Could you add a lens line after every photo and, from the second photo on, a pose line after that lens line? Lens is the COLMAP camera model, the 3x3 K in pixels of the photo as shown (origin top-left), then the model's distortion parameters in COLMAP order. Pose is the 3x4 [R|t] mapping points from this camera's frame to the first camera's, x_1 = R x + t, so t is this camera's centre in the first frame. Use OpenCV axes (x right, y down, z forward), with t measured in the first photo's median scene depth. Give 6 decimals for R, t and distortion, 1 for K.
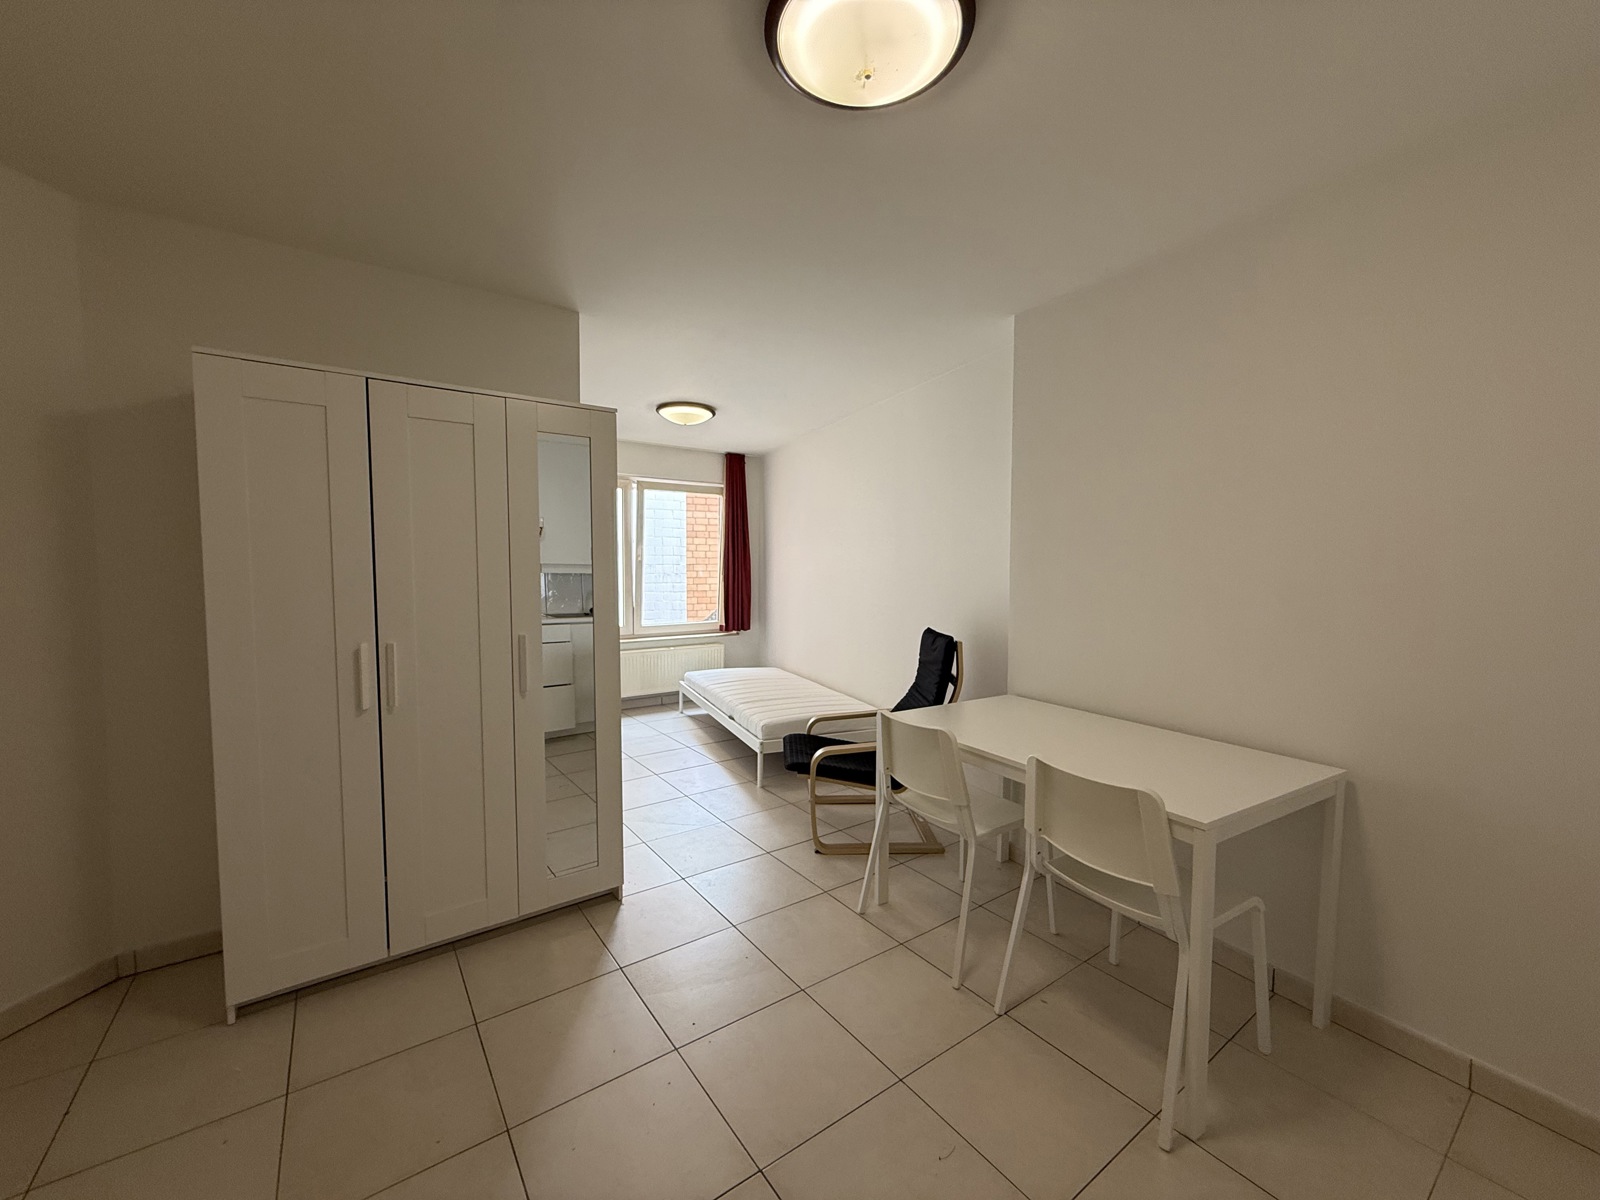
lens RADIAL K [[638.9, 0, 800.0], [0, 638.9, 600.0], [0, 0, 1]] dist [-0.000747, 0.000031]
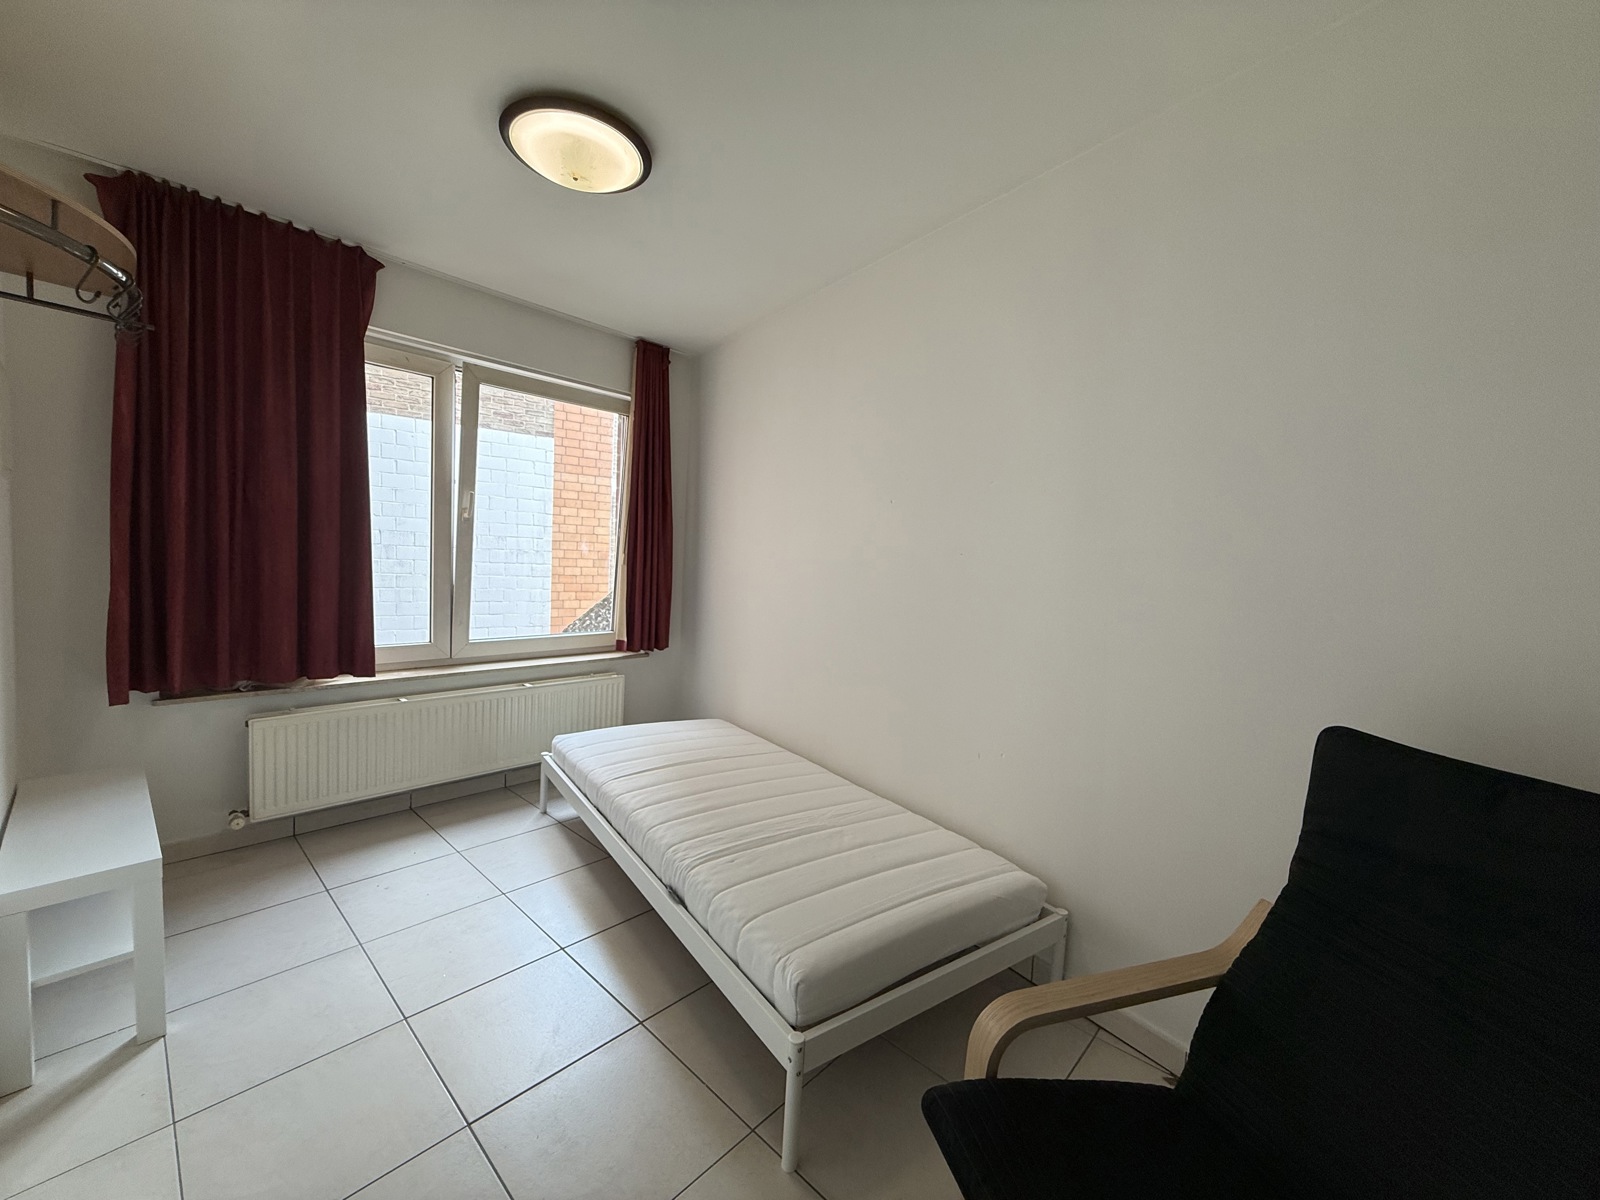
lens RADIAL K [[638.9, 0, 800.0], [0, 638.9, 600.0], [0, 0, 1]] dist [-0.000747, 0.000031]
pose [[0.979076, 0.027339, 0.201649, -0.081541], [-0.031039, 0.999402, 0.015210, -0.010979], [-0.201112, -0.021150, 0.979340, 0.403975]]
